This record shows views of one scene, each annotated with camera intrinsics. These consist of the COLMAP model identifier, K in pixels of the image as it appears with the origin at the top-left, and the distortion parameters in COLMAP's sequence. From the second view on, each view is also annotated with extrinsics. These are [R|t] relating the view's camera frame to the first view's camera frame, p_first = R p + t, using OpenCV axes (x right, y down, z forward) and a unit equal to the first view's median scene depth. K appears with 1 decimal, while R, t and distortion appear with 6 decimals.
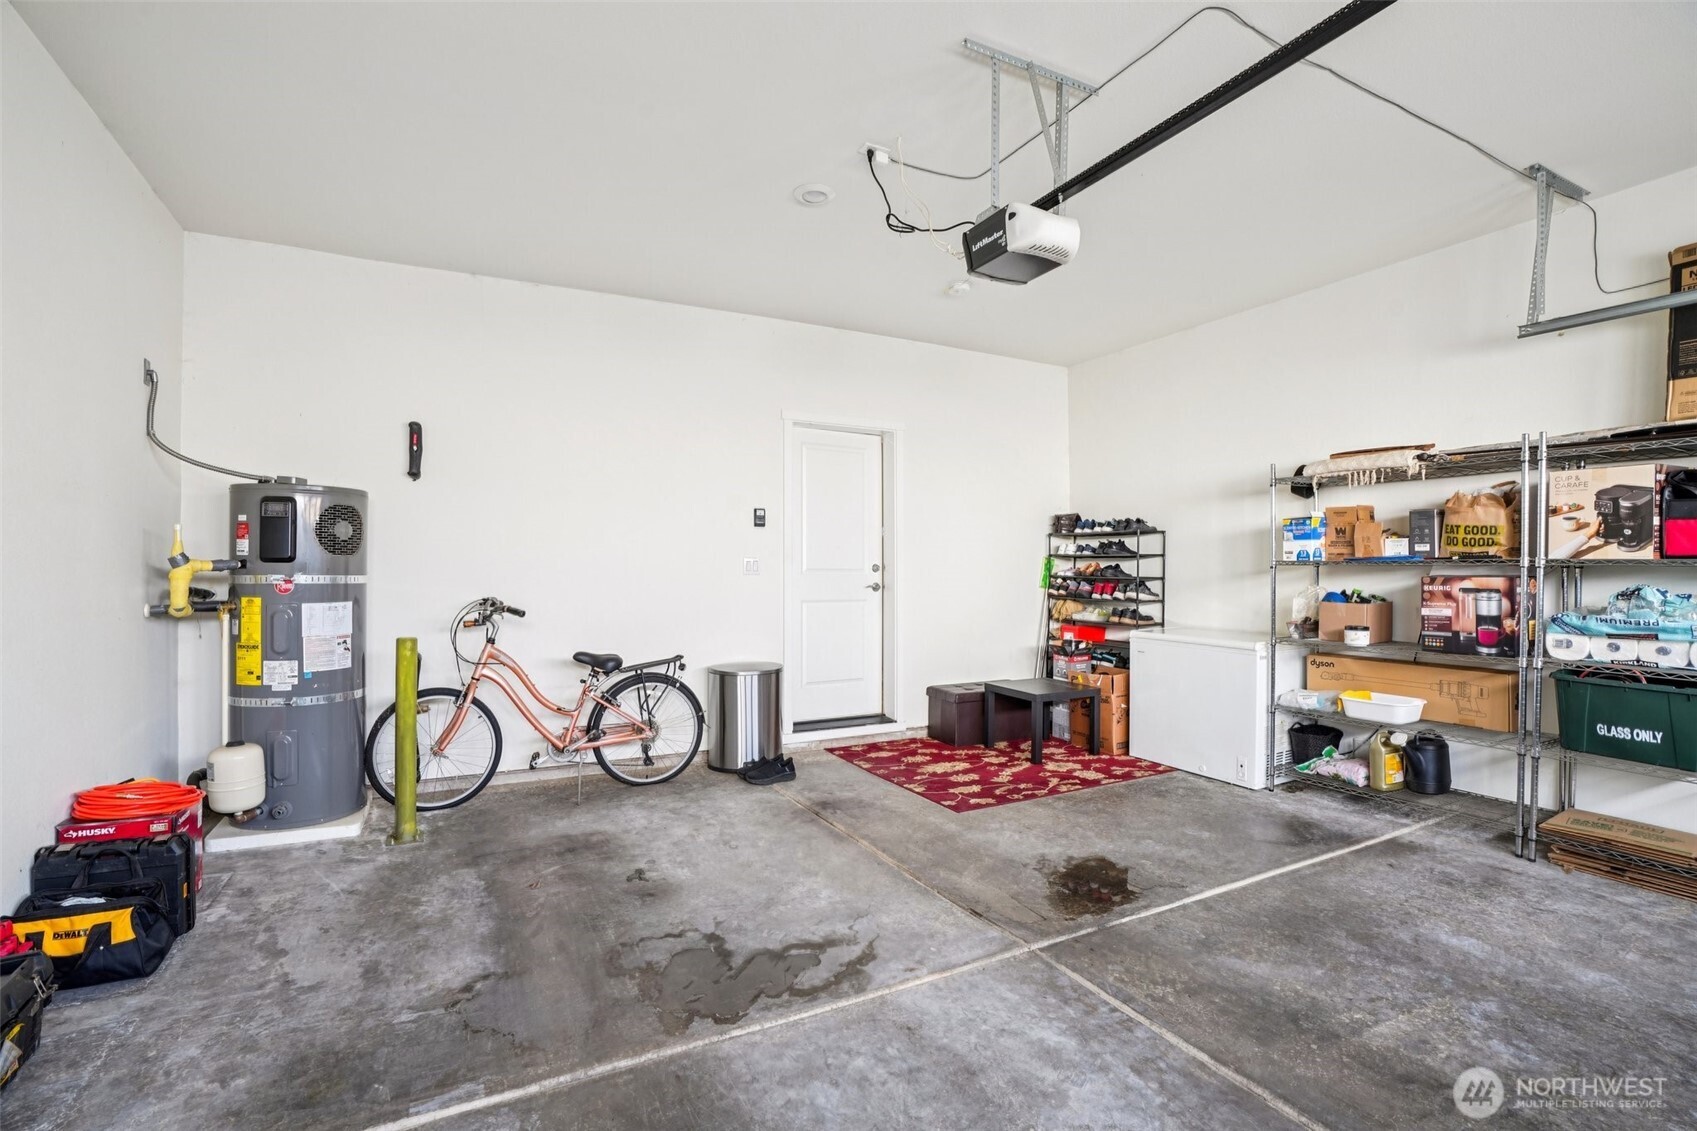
lens RADIAL K [[786.0, 0, 852.8], [0, 786.0, 557.1], [0, 0, 1]] dist [-0.028987, 0.000483]
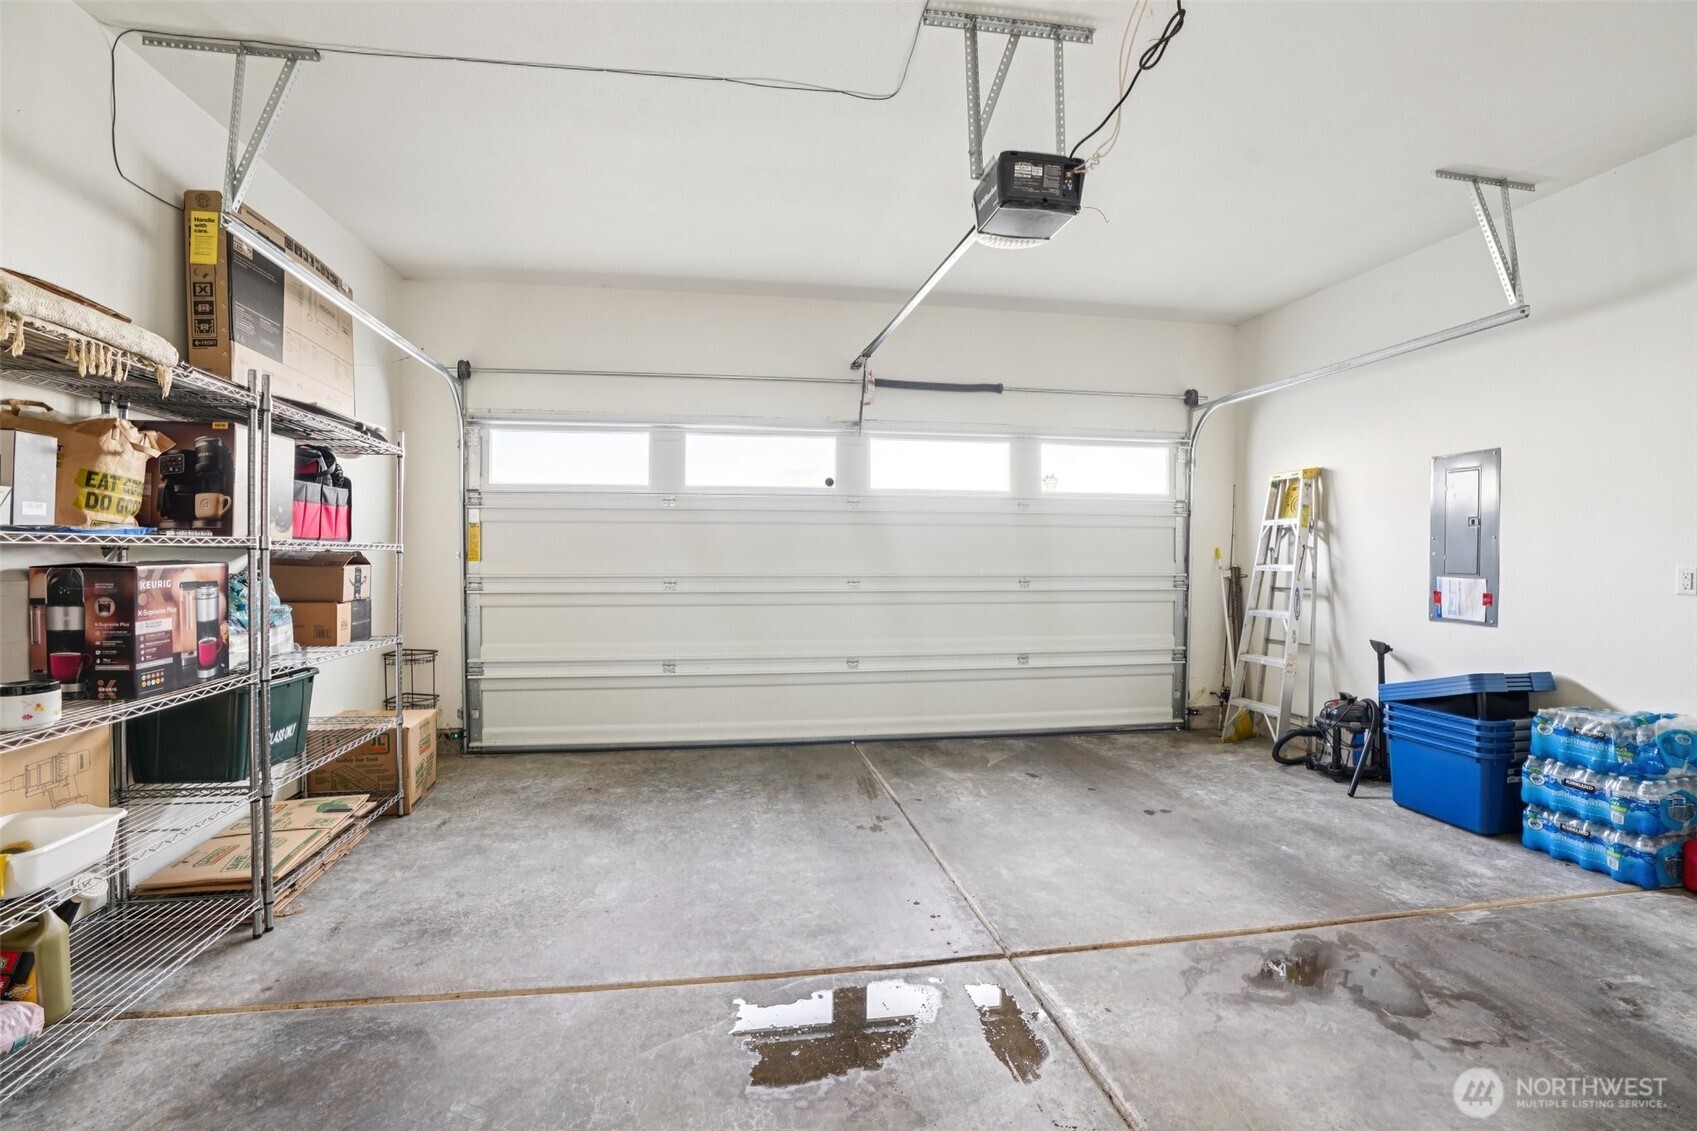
lens RADIAL K [[786.0, 0, 852.8], [0, 786.0, 557.1], [0, 0, 1]] dist [-0.028987, 0.000483]
pose [[-0.950687, -0.009740, 0.309999, 0.087646], [-0.012300, 0.999904, -0.006305, 0.017853], [-0.309908, -0.009807, -0.950716, 1.474948]]
